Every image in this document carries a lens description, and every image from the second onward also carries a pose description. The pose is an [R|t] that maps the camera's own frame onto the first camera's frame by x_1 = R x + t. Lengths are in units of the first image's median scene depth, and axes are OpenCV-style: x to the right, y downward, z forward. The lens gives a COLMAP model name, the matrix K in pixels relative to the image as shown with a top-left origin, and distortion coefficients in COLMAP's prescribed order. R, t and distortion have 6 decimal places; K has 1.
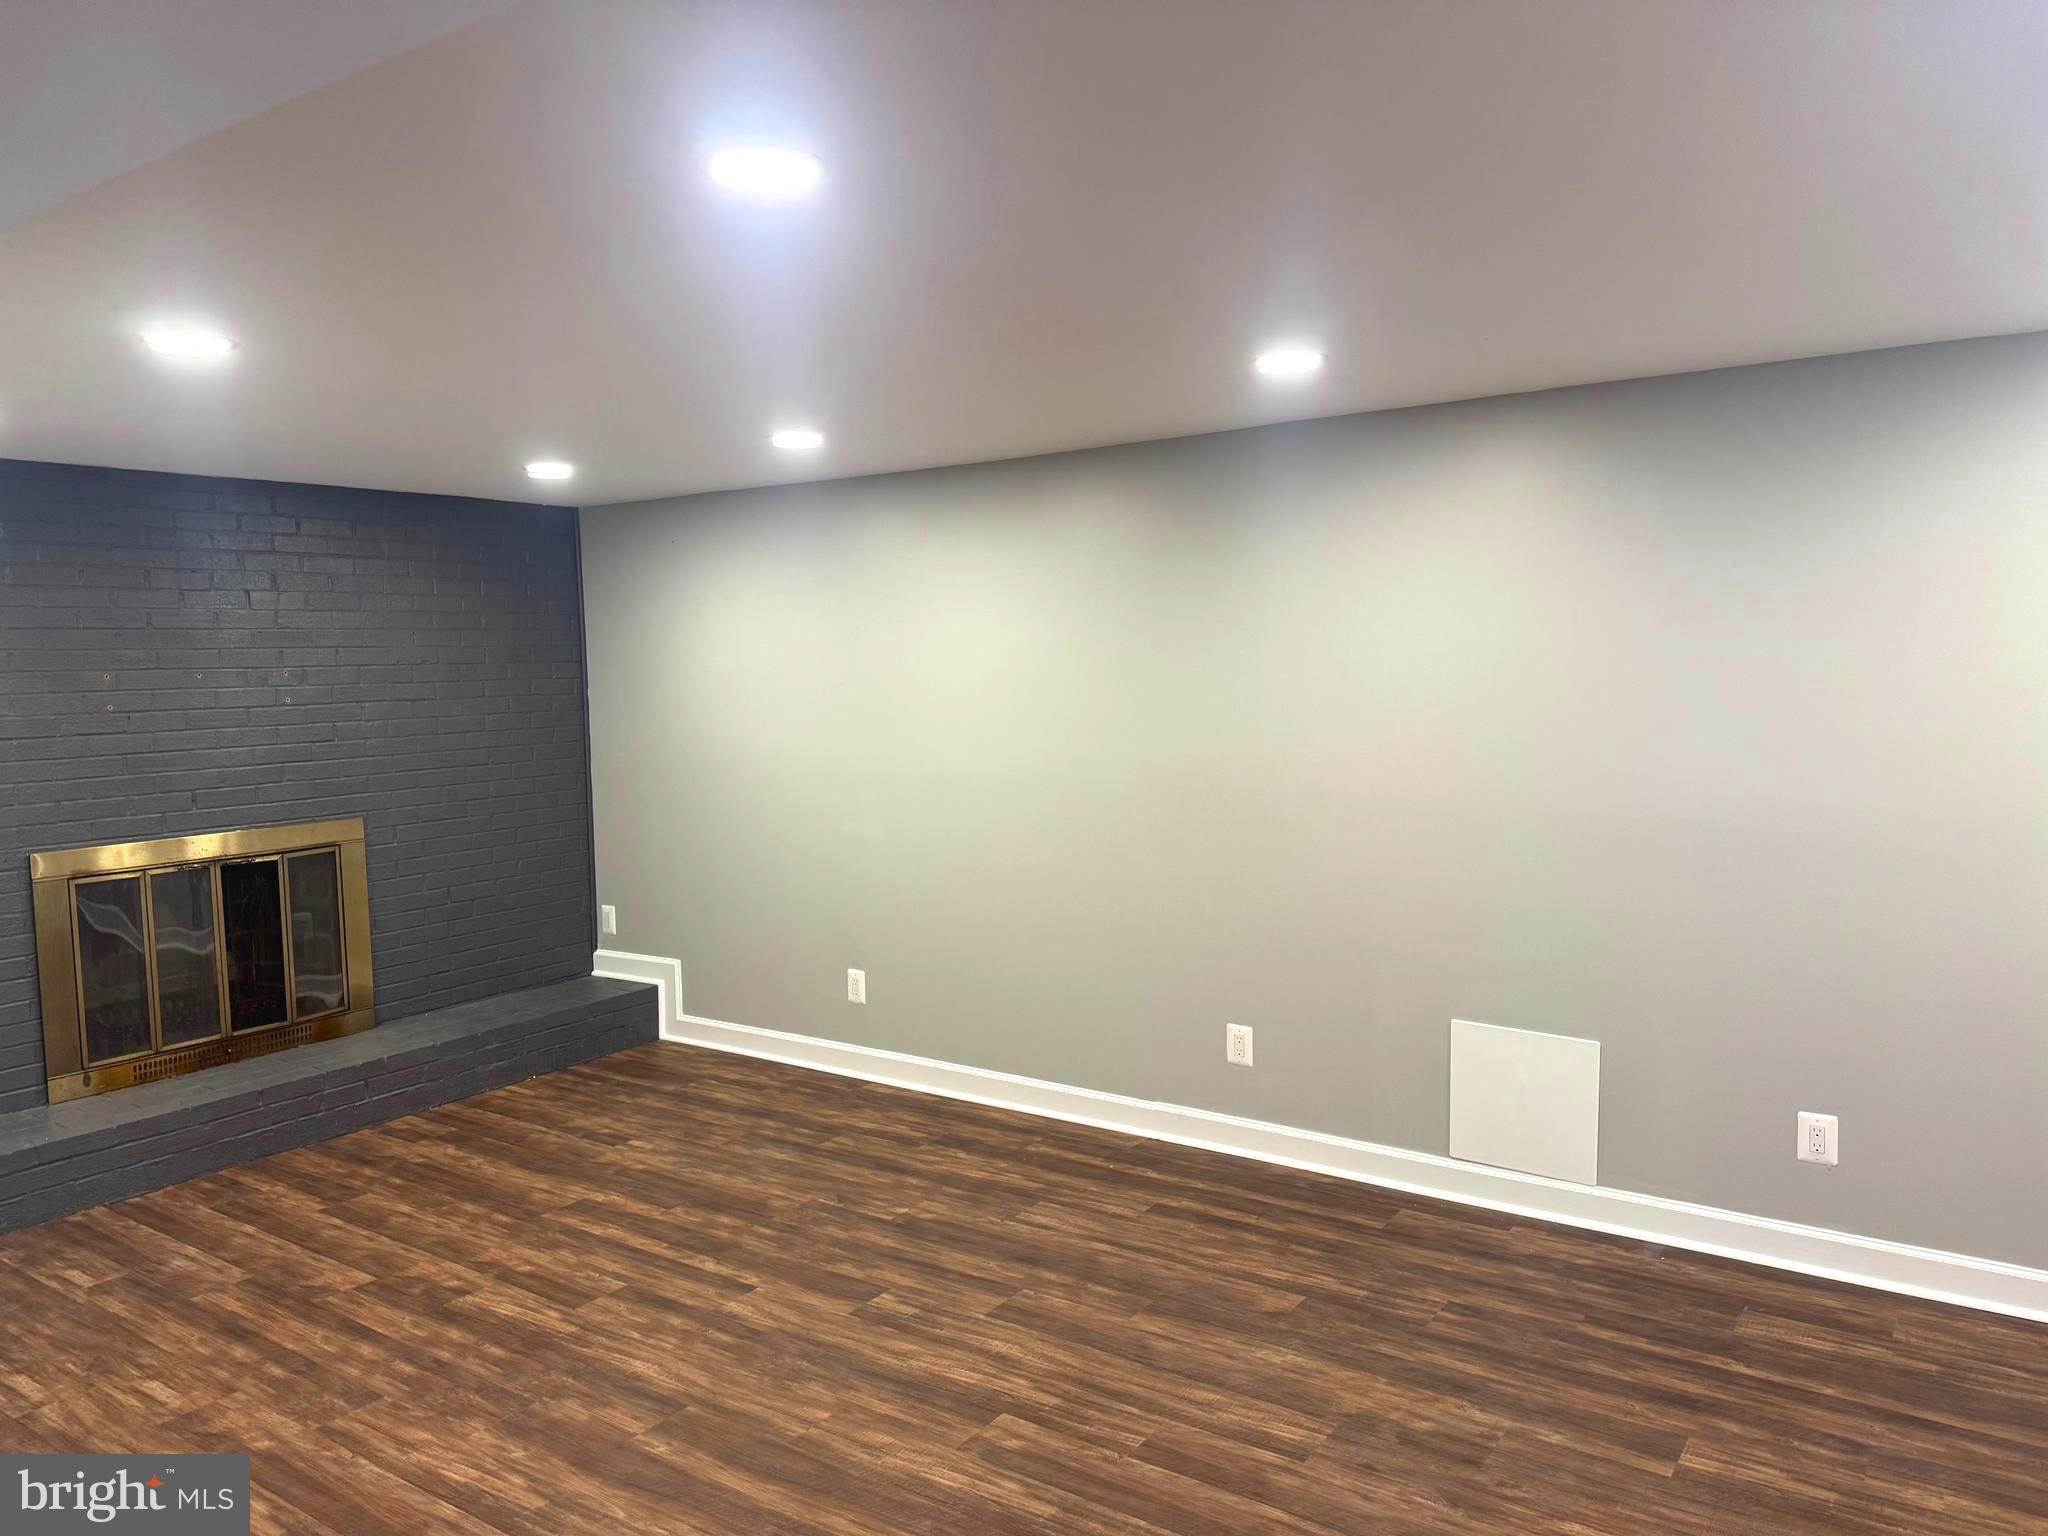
lens RADIAL K [[1440.2, 0, 1023.3], [0, 1440.2, 781.9], [0, 0, 1]] dist [0.051969, -0.073555]
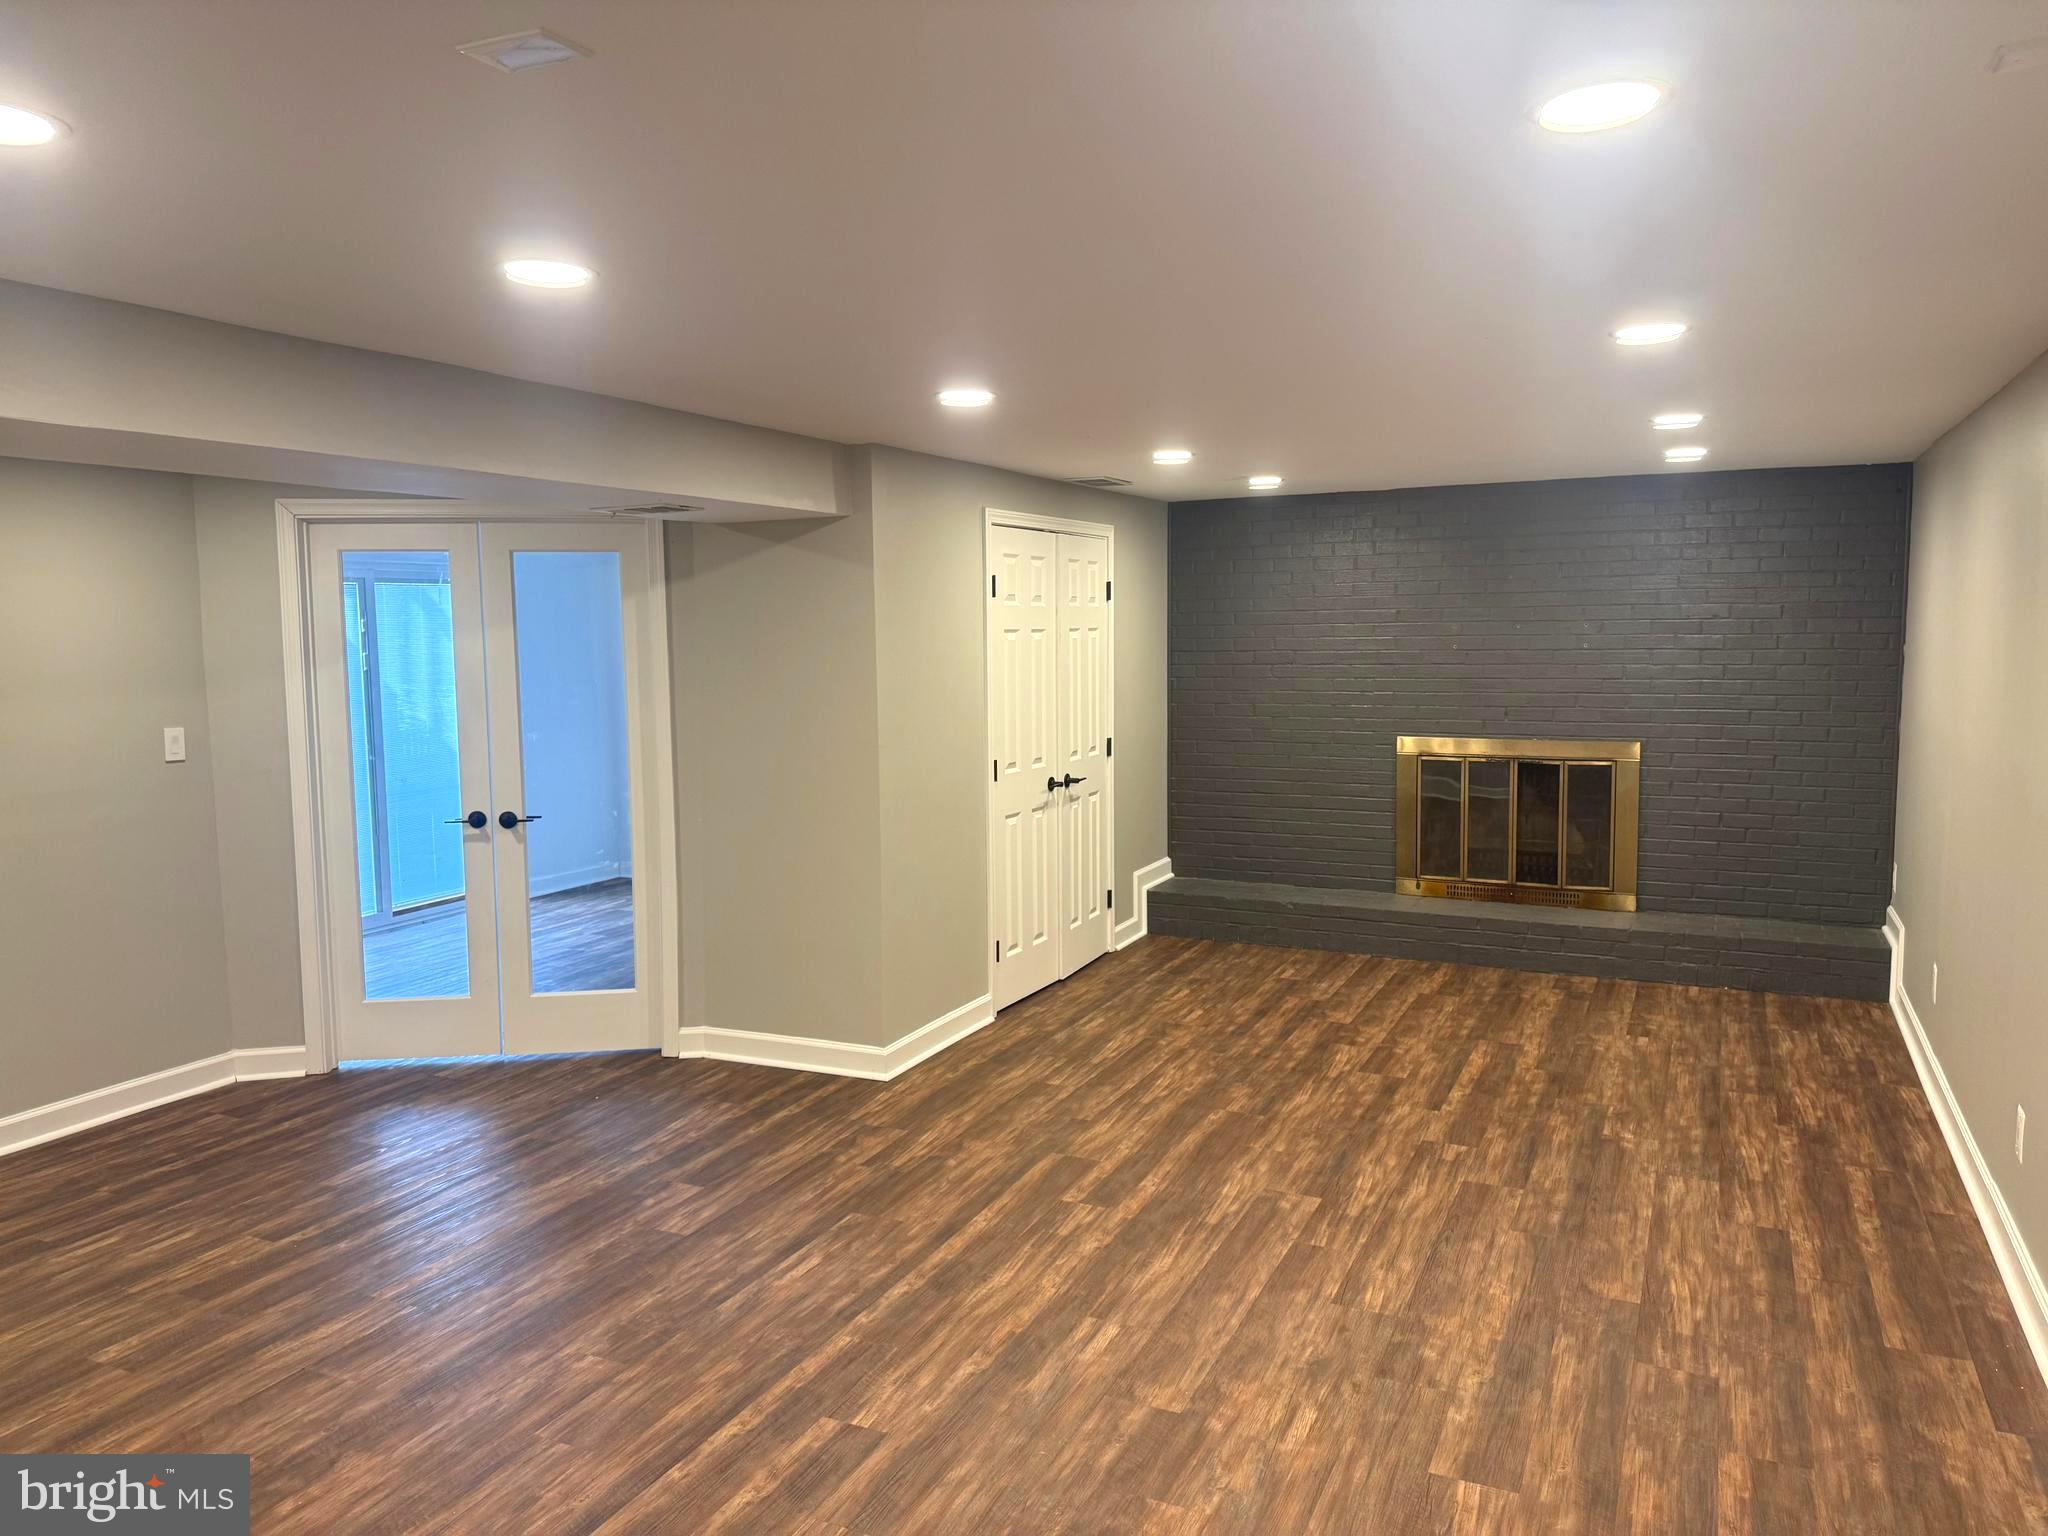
lens RADIAL K [[1440.2, 0, 1023.3], [0, 1440.2, 781.9], [0, 0, 1]] dist [0.051969, -0.073555]
pose [[0.161363, 0.132551, -0.977953, 0.961652], [-0.081653, 0.989335, 0.120621, -0.069328], [0.983511, 0.060389, 0.170465, 0.378410]]
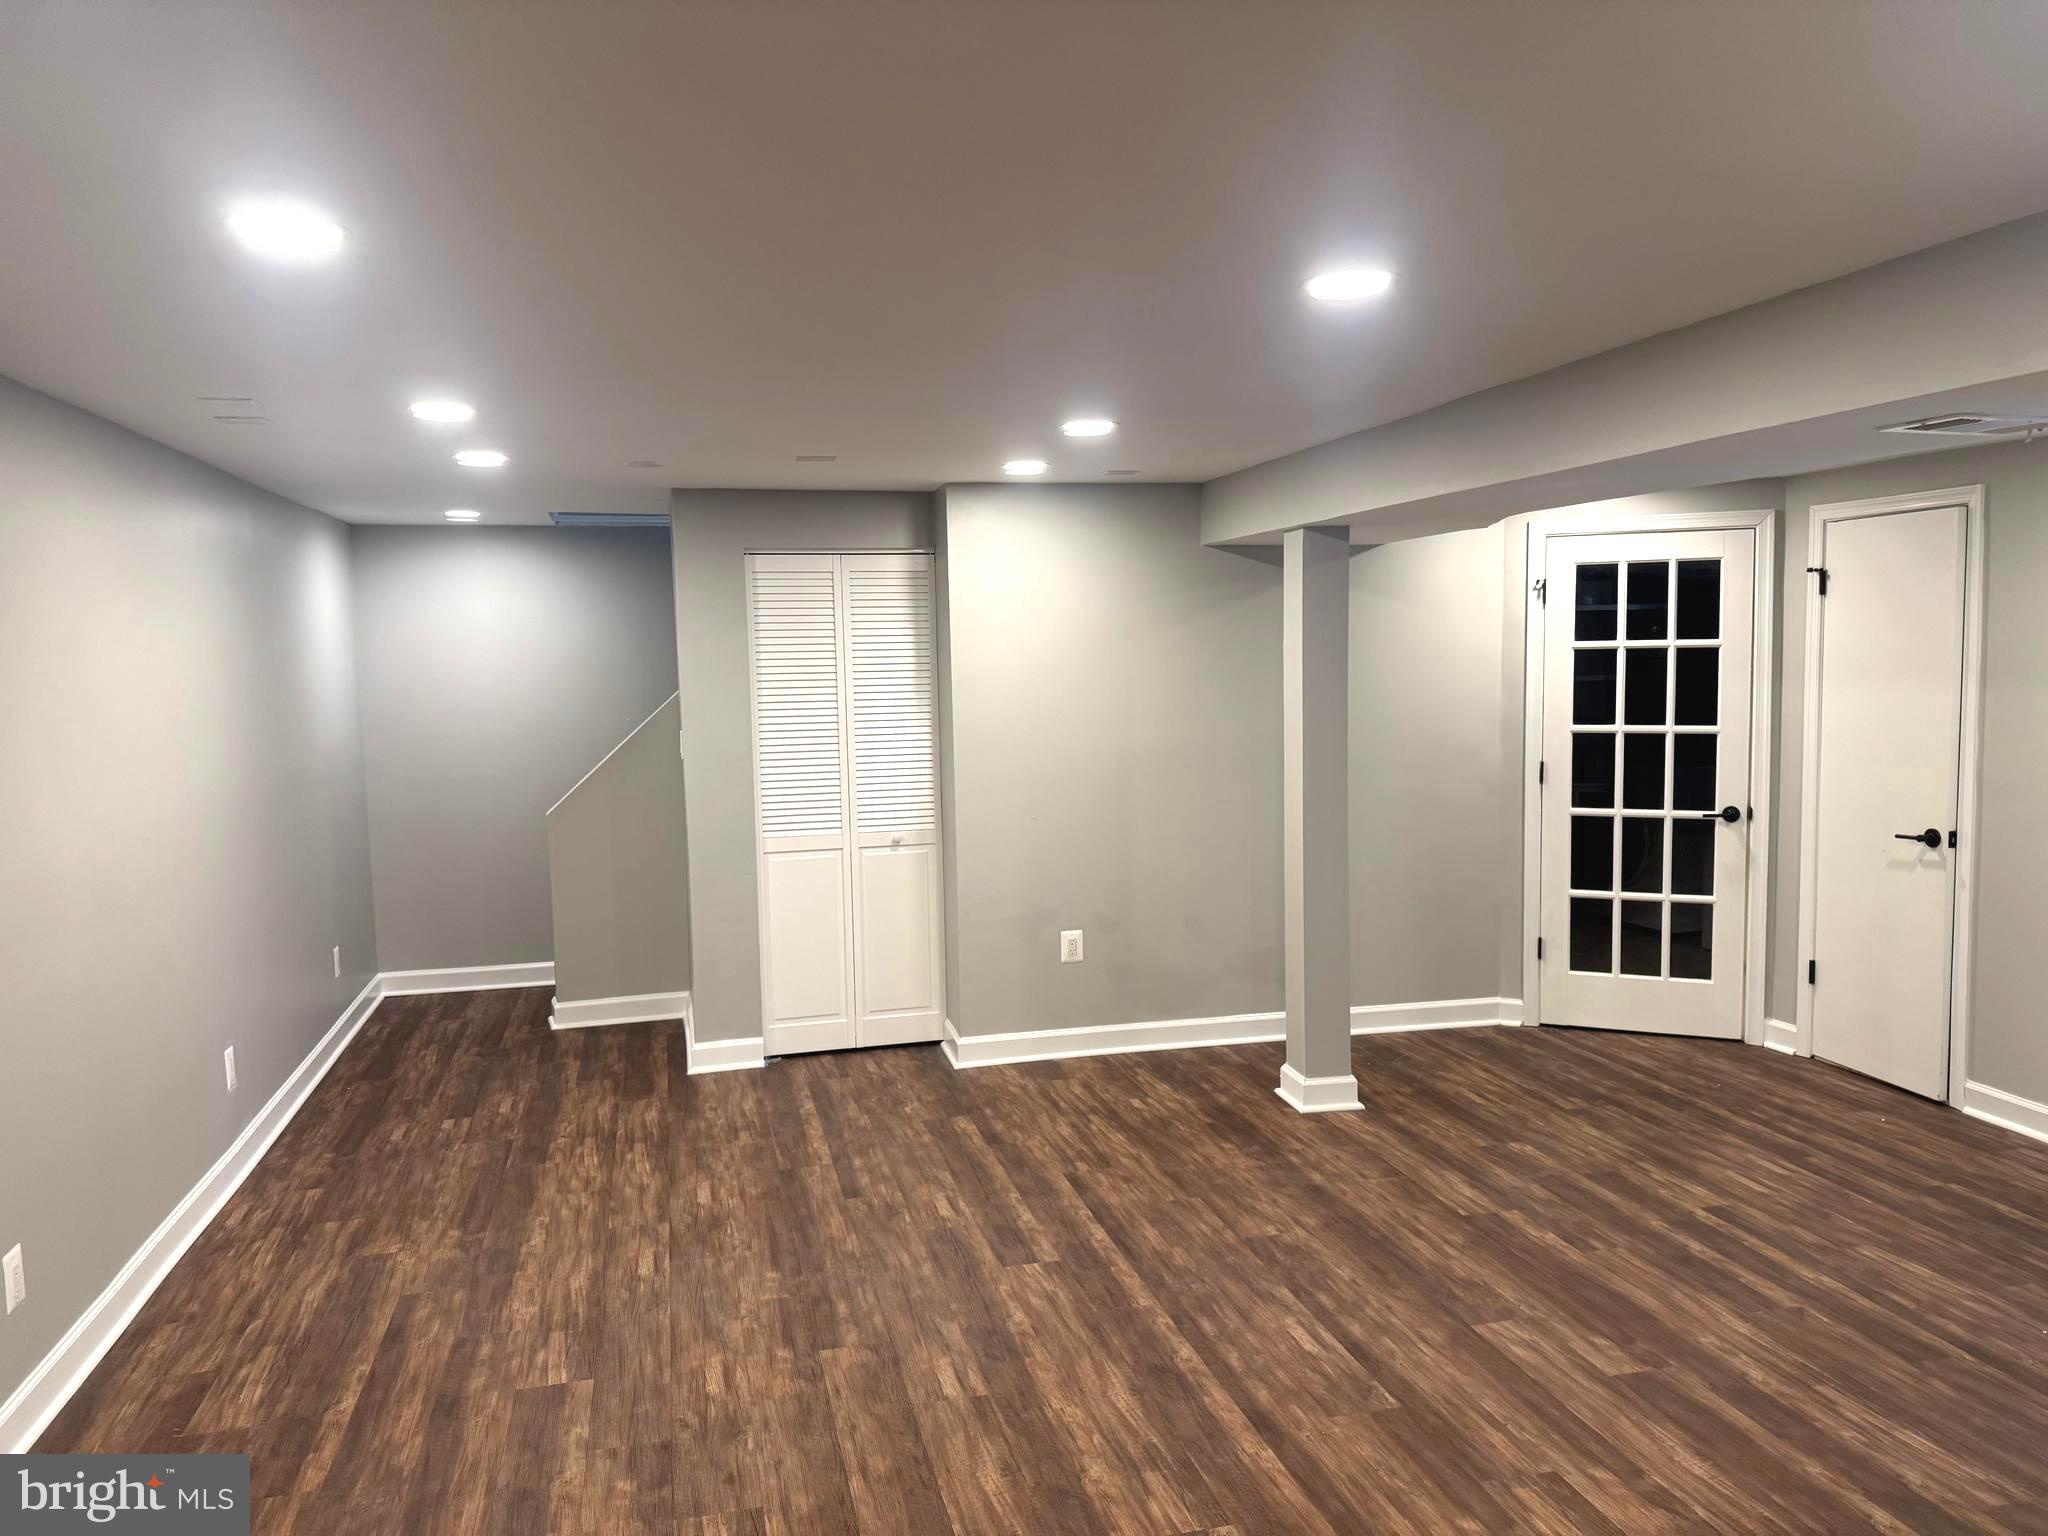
lens RADIAL K [[1440.2, 0, 1023.3], [0, 1440.2, 781.9], [0, 0, 1]] dist [0.051969, -0.073555]
pose [[-0.752730, -0.025206, 0.657847, -0.423860], [0.097798, 0.983898, 0.149602, -0.103967], [-0.651025, 0.176945, -0.738144, 1.131620]]
